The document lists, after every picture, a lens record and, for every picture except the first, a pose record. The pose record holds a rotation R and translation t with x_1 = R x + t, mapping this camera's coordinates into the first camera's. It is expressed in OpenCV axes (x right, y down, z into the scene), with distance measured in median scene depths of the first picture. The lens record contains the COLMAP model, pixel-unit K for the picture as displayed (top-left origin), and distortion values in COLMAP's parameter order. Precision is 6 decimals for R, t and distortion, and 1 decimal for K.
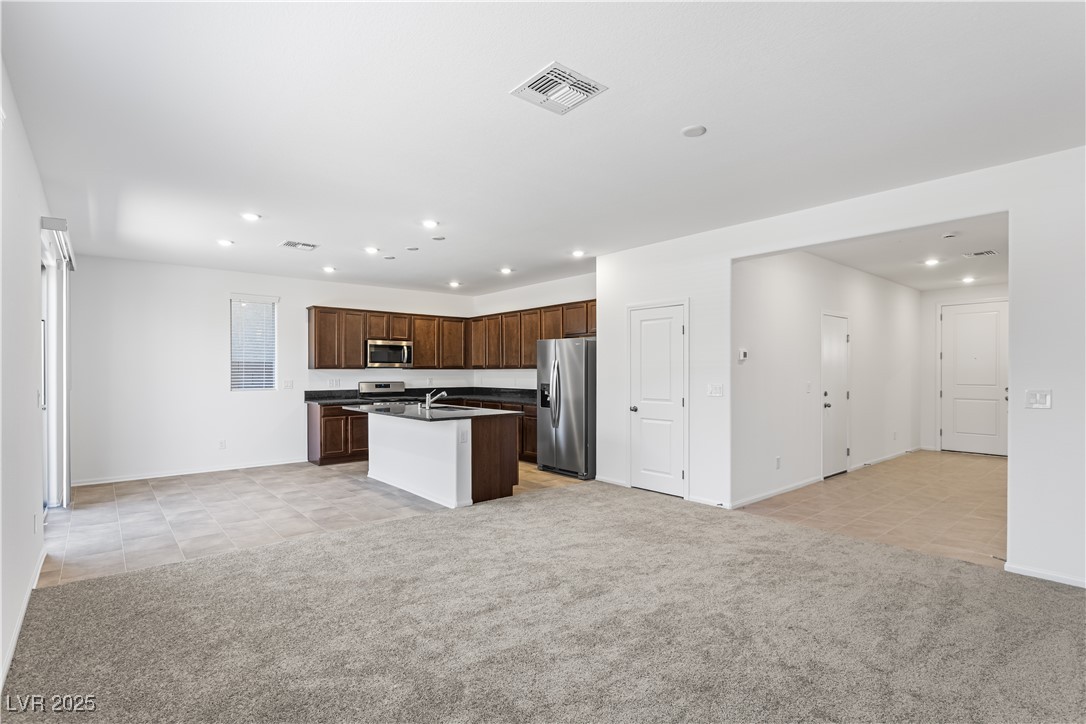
lens RADIAL K [[521.8, 0, 538.2], [0, 521.8, 371.9], [0, 0, 1]] dist [0.008422, 0.000010]
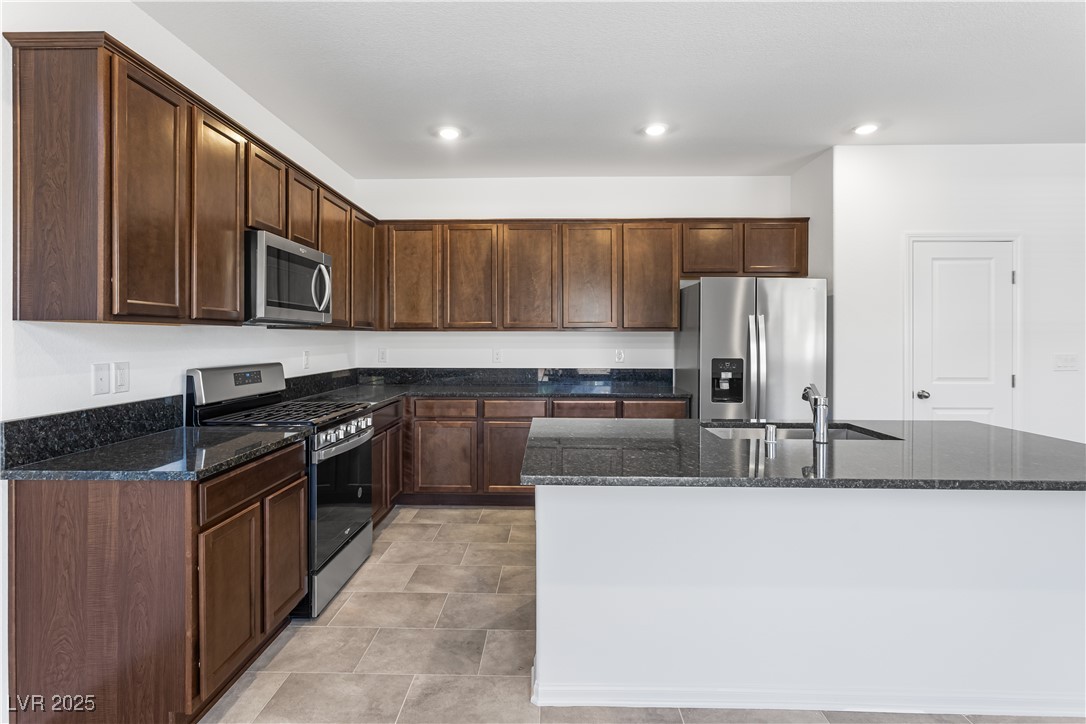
lens RADIAL K [[521.8, 0, 537.8], [0, 521.8, 341.2], [0, 0, 1]] dist [0.008422, 0.000010]
pose [[0.662168, -0.002788, 0.749351, -0.426915], [-0.002214, 0.999981, 0.005677, 0.001486], [-0.749352, -0.005418, 0.662149, 0.643606]]
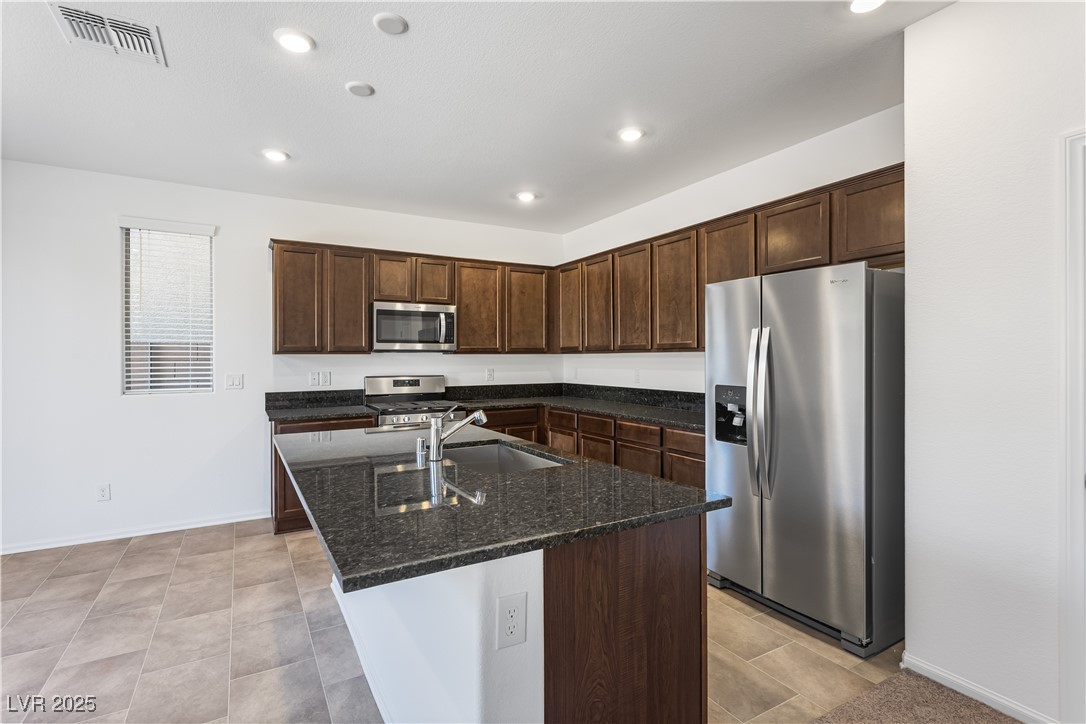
lens RADIAL K [[521.8, 0, 539.3], [0, 521.8, 360.7], [0, 0, 1]] dist [0.008422, 0.000010]
pose [[0.984809, -0.002022, -0.173627, -0.052124], [0.002931, 0.999983, 0.004982, -0.000223], [0.173614, -0.005416, 0.984799, 0.457043]]
